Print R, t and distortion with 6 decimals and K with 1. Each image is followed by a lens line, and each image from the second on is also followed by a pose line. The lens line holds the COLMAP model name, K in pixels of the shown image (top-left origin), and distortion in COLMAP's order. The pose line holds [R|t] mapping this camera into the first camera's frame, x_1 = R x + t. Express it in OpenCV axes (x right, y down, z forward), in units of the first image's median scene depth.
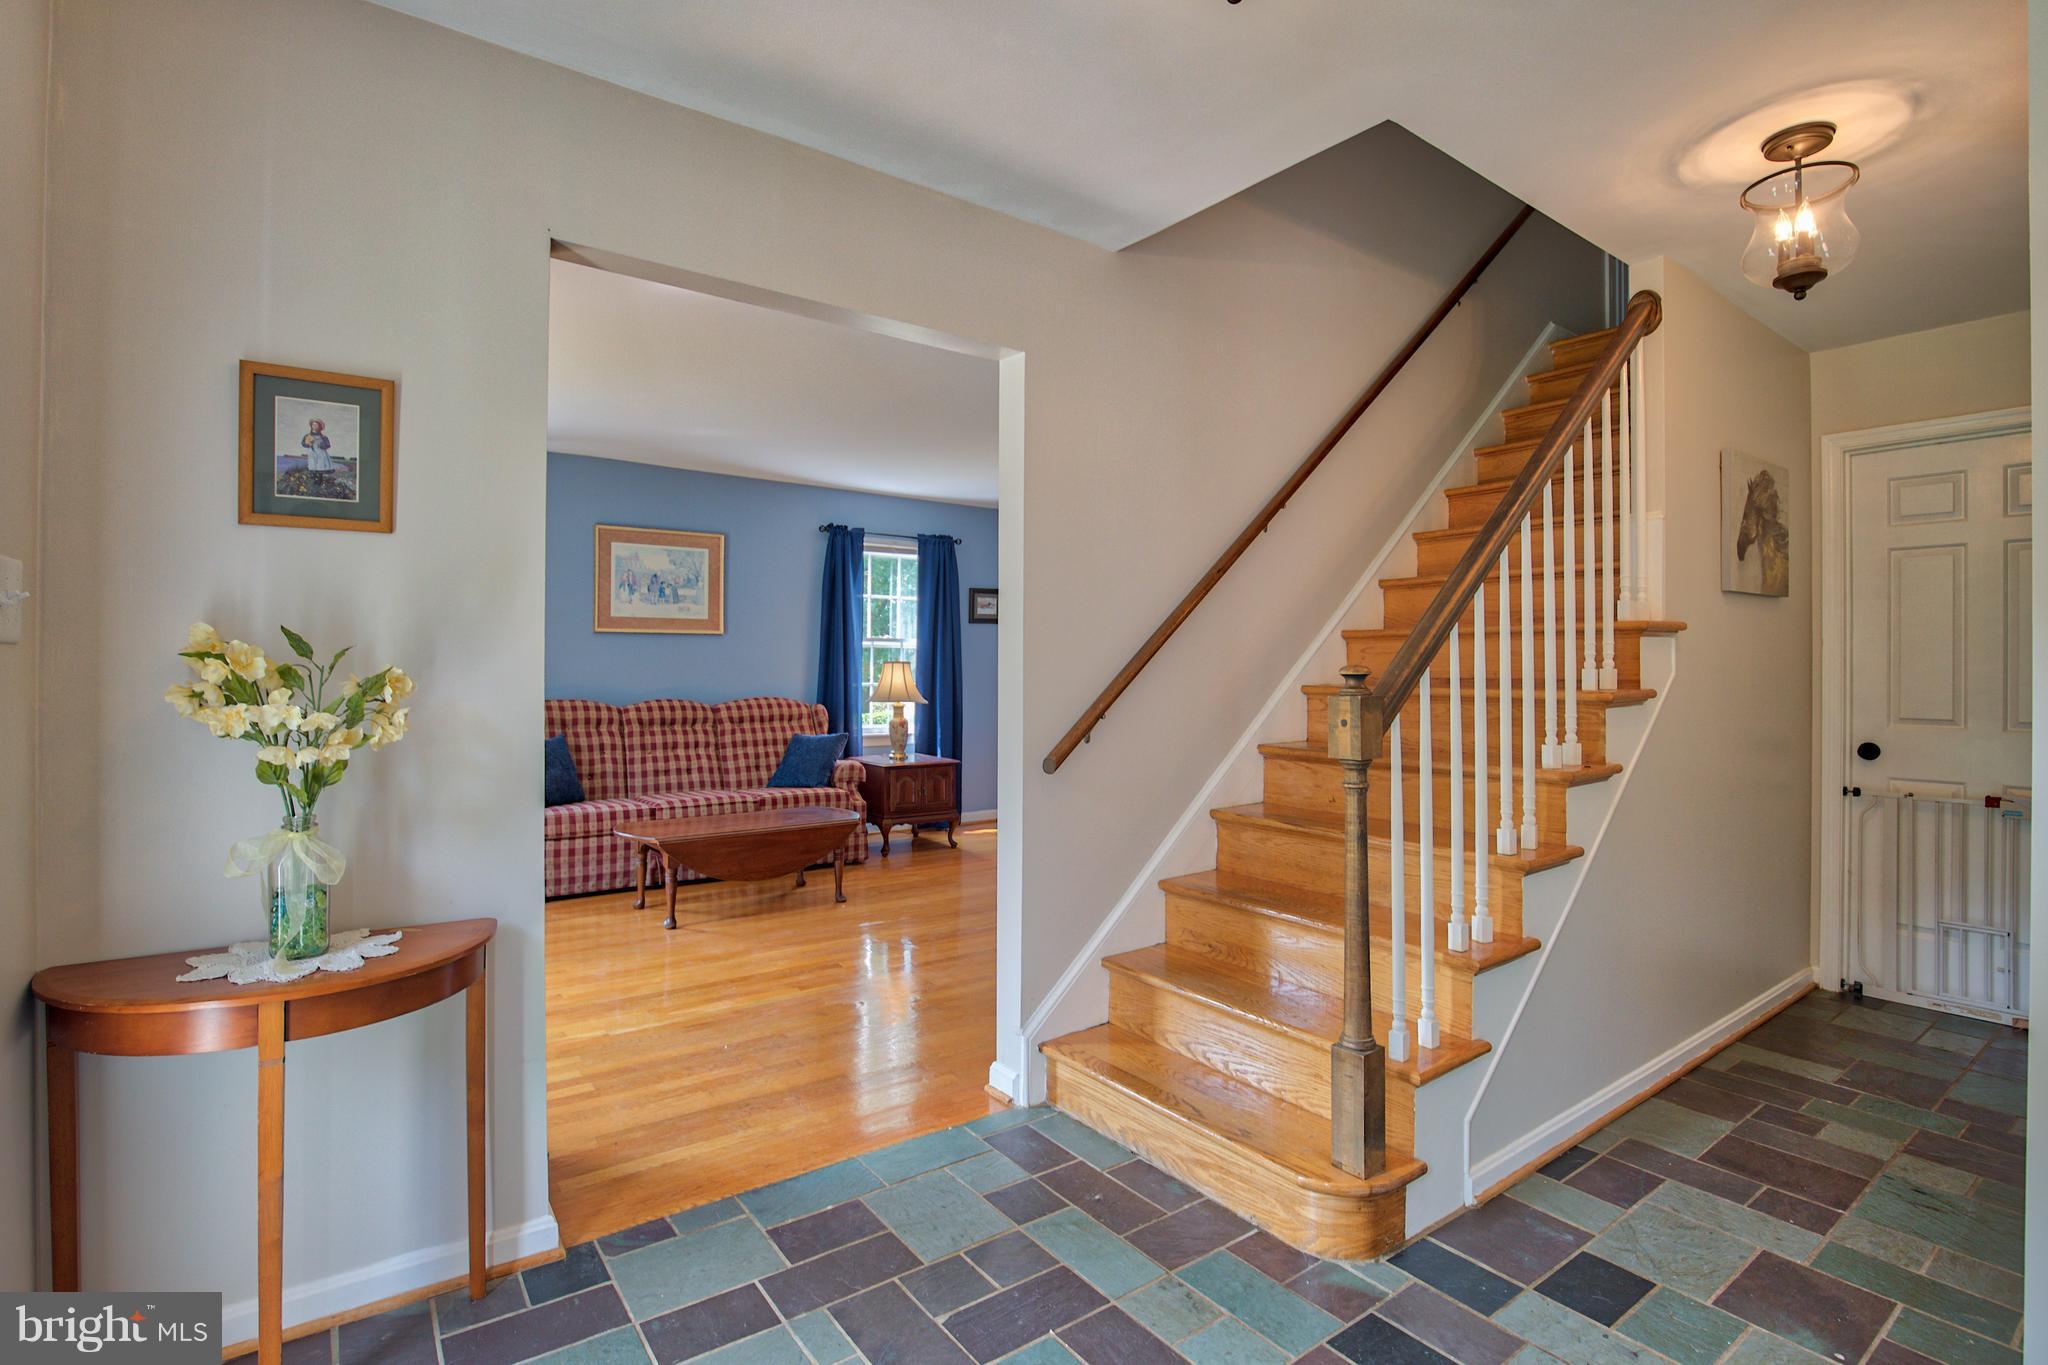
lens RADIAL K [[958.3, 0, 1021.4], [0, 958.3, 674.3], [0, 0, 1]] dist [-0.027008, 0.000572]
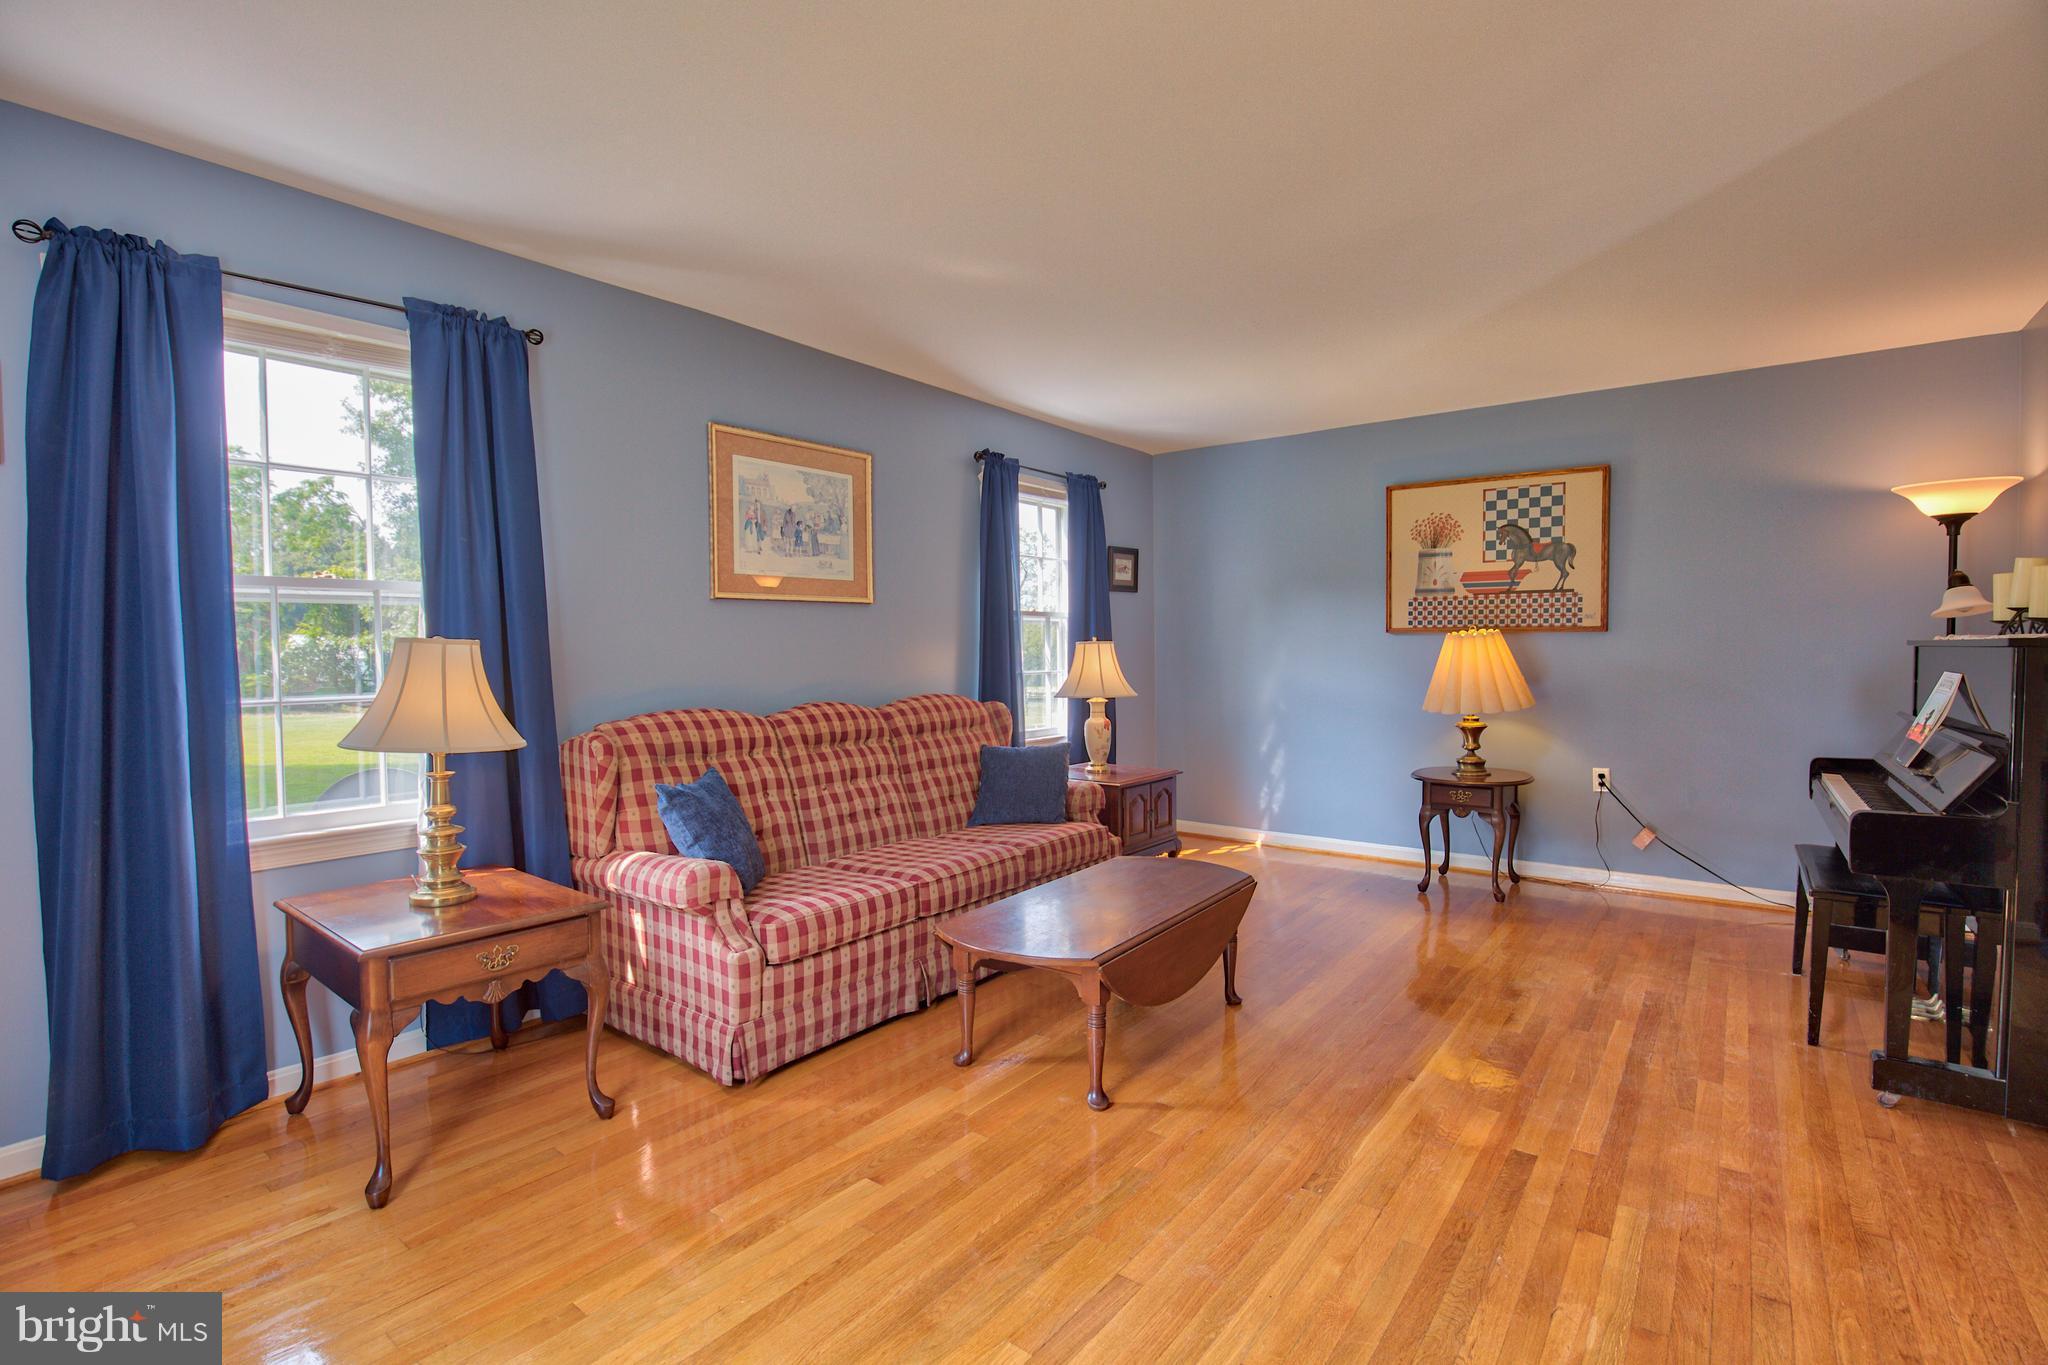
lens RADIAL K [[919.6, 0, 1024.0], [0, 919.6, 682.5], [0, 0, 1]] dist [-0.023403, 0.000024]
pose [[0.960823, -0.026492, 0.275895, -0.407900], [0.018614, 0.999342, 0.031134, -0.004340], [-0.276538, -0.024779, 0.960684, 0.359704]]
